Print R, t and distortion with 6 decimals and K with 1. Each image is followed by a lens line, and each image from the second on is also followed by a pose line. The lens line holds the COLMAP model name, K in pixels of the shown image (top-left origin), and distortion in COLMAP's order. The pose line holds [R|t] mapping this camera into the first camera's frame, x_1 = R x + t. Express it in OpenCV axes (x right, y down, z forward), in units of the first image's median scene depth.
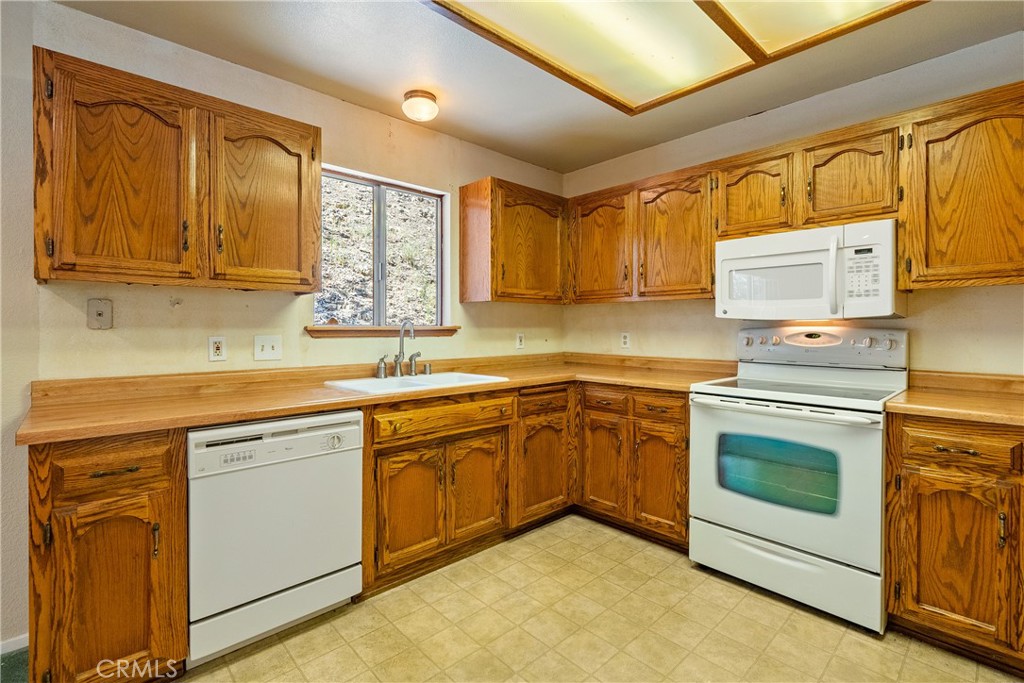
lens RADIAL K [[470.7, 0, 509.5], [0, 470.7, 326.3], [0, 0, 1]] dist [-0.002793, 0.000796]
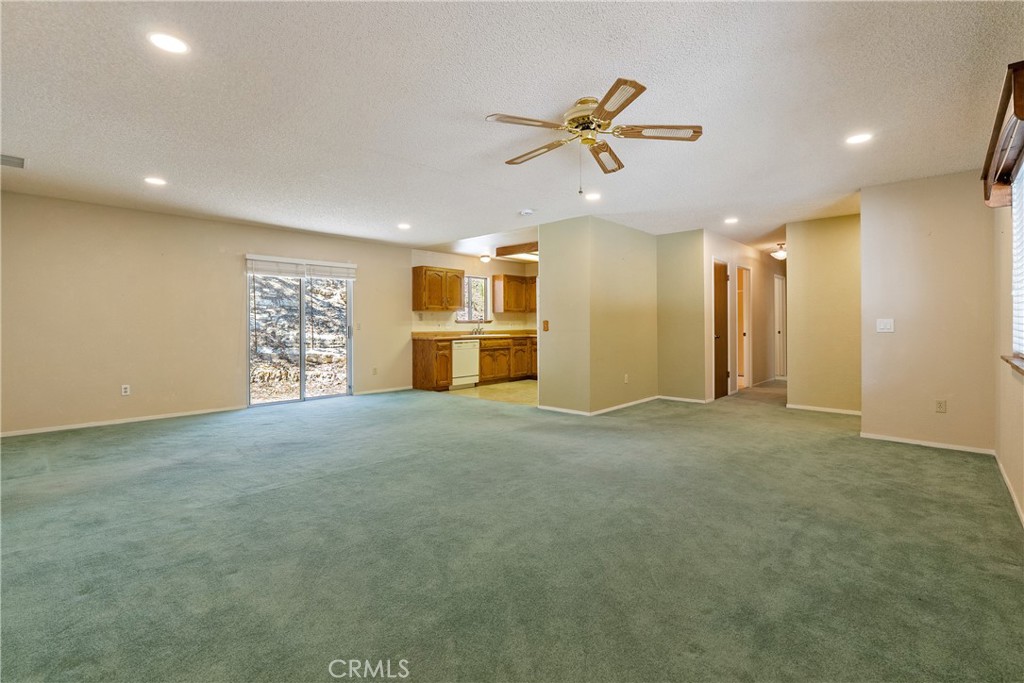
lens RADIAL K [[470.7, 0, 523.8], [0, 470.7, 321.5], [0, 0, 1]] dist [-0.002793, 0.000796]
pose [[0.994870, -0.004110, 0.101075, -0.279653], [0.004366, 0.999988, -0.002309, 0.021967], [-0.101064, 0.002738, 0.994876, -2.752810]]
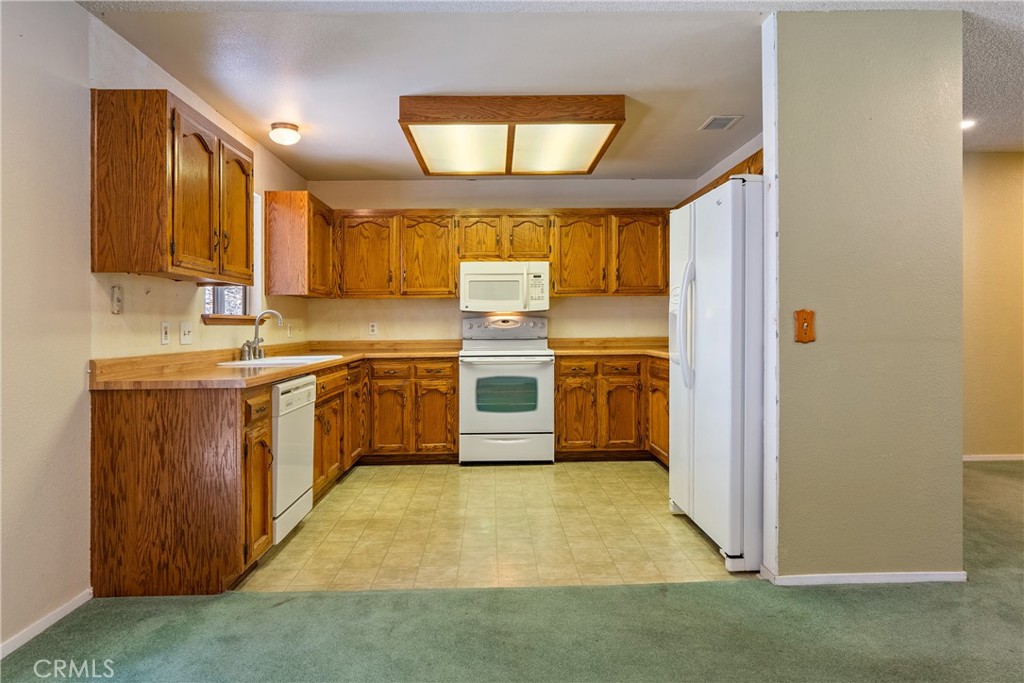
lens RADIAL K [[614.9, 0, 515.3], [0, 614.9, 330.4], [0, 0, 1]] dist [-0.004180, 0.002635]
pose [[0.656286, -0.014359, 0.754375, -1.062446], [0.009611, 0.999897, 0.010671, 0.030325], [-0.754451, 0.000247, 0.656357, -0.516622]]
